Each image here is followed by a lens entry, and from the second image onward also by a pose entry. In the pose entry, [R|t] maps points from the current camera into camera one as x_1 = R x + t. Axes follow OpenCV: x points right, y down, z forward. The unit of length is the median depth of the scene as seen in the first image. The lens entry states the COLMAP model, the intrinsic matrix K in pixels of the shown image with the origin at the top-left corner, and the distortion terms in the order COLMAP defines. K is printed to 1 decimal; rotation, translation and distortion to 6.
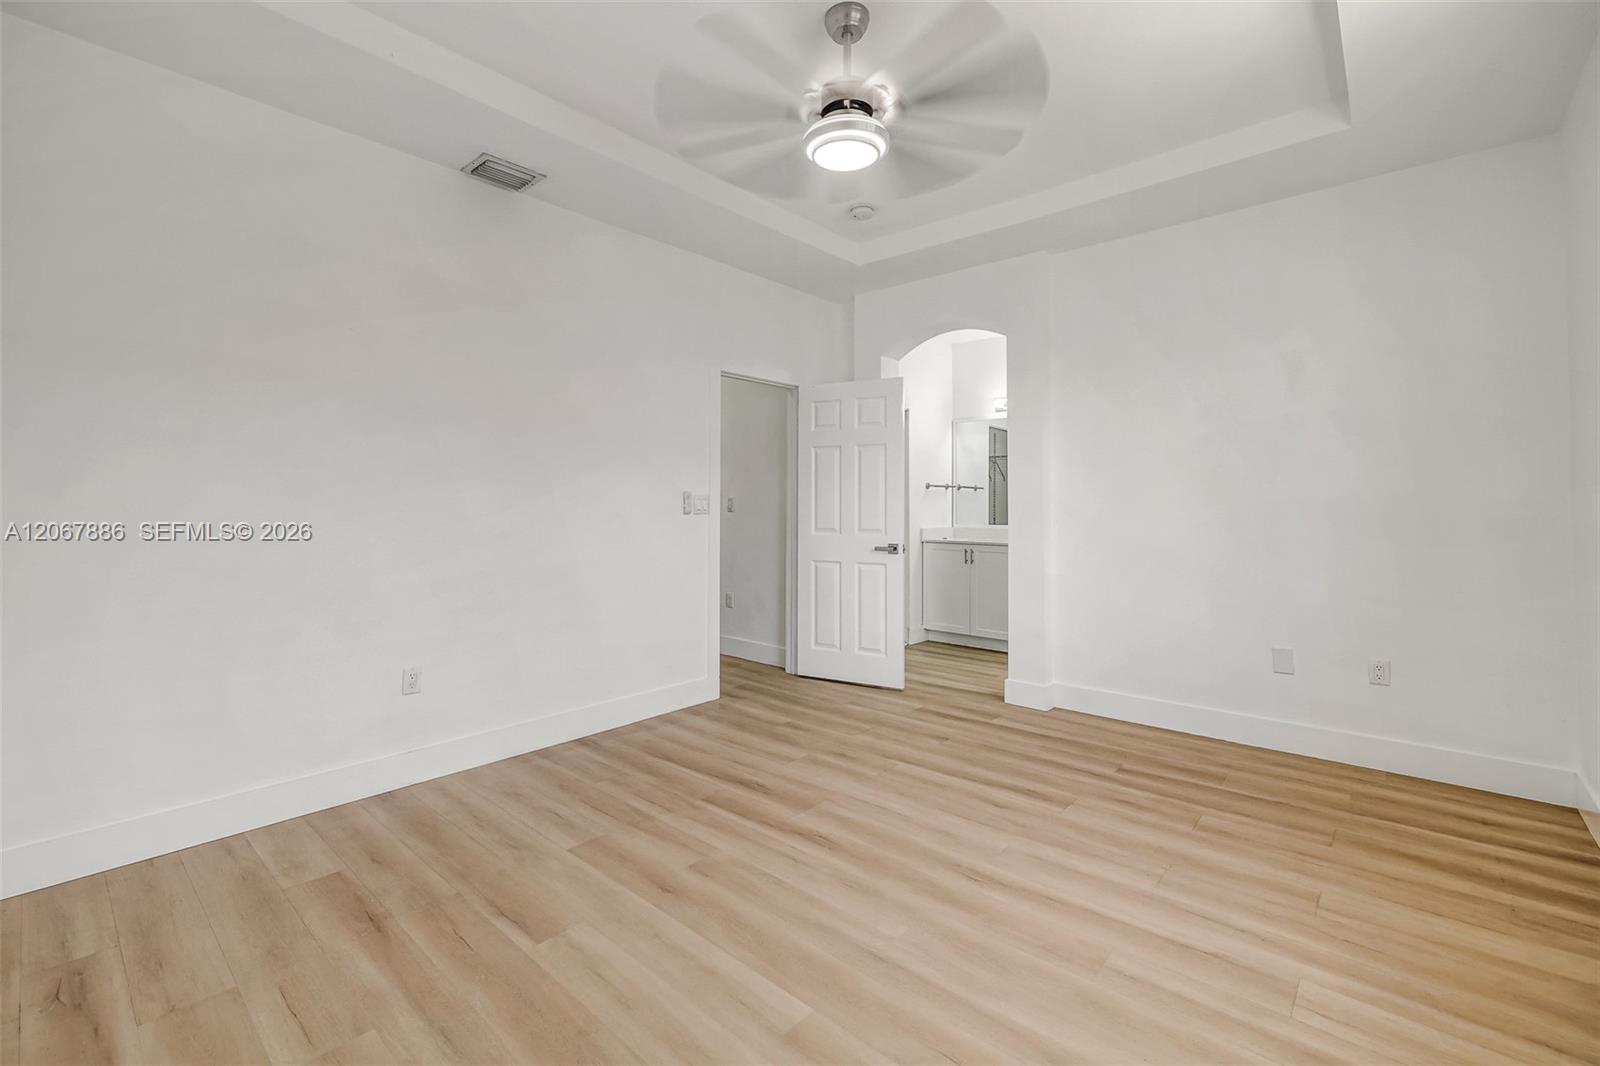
lens RADIAL K [[676.2, 0, 782.8], [0, 676.2, 526.0], [0, 0, 1]] dist [-0.000857, 0.000396]
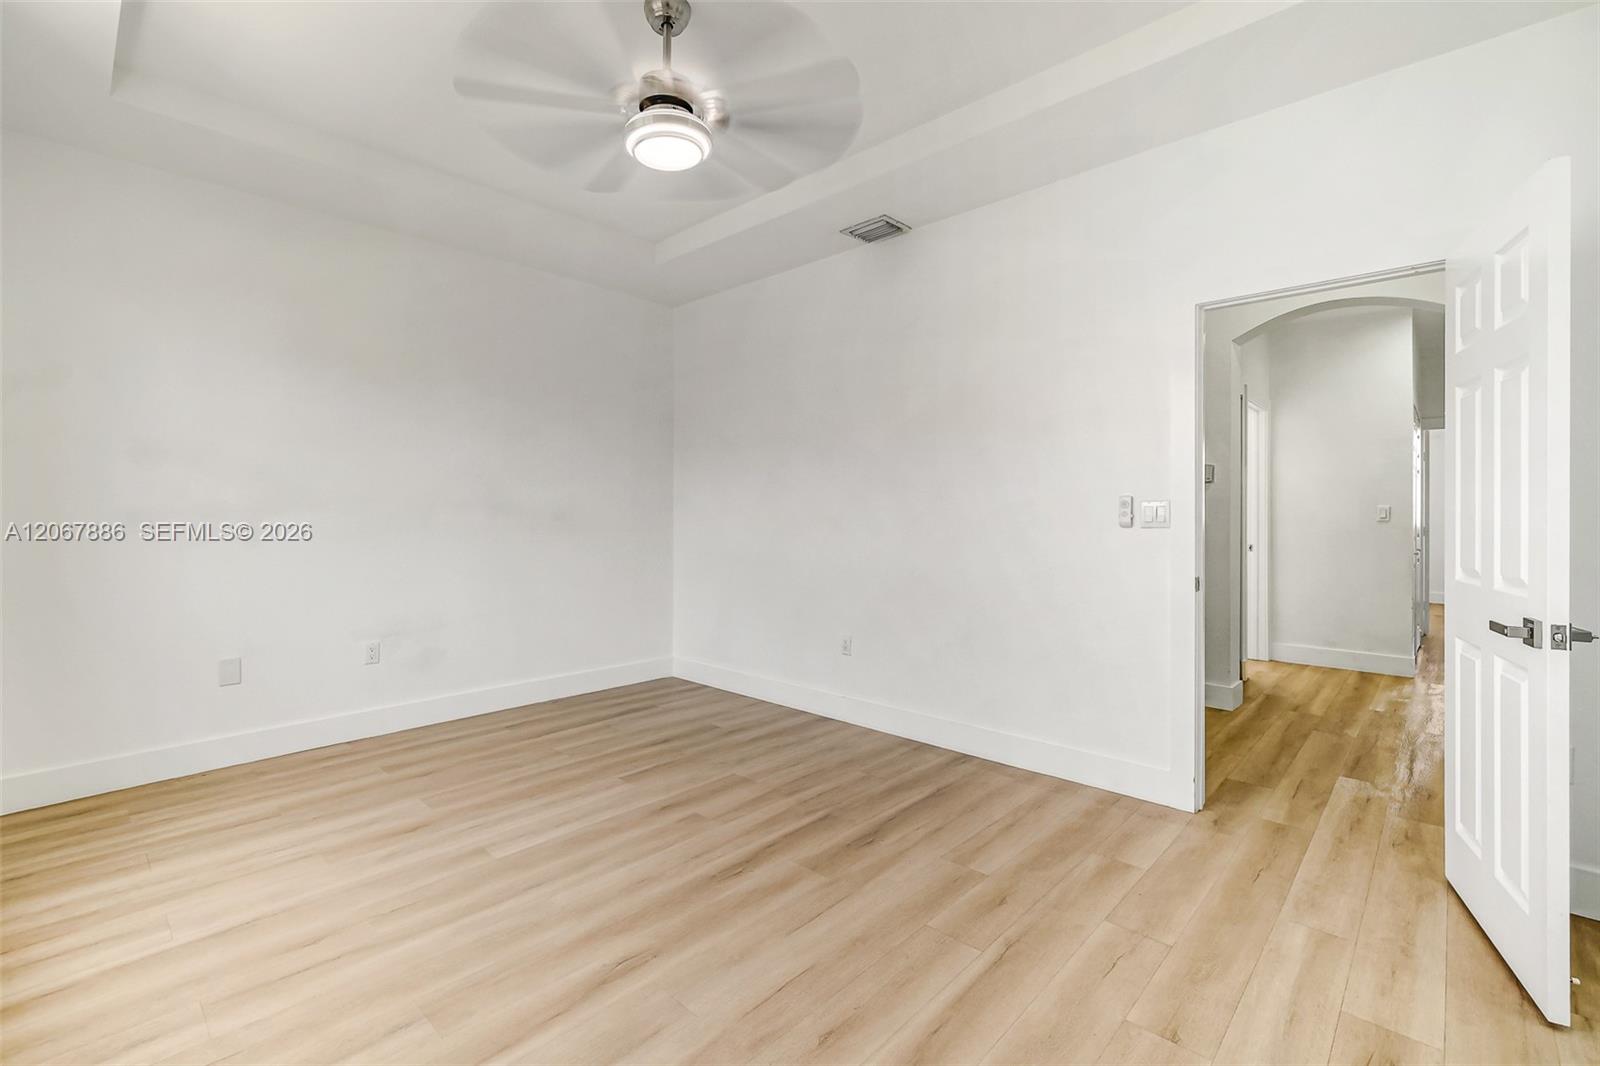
lens RADIAL K [[681.9, 0, 770.6], [0, 681.9, 517.2], [0, 0, 1]] dist [-0.000377, 0.000476]
pose [[-0.013751, 0.004071, -0.999897, 0.899086], [-0.030913, 0.999512, 0.004495, -0.031830], [0.999427, 0.030971, -0.013618, 0.940724]]
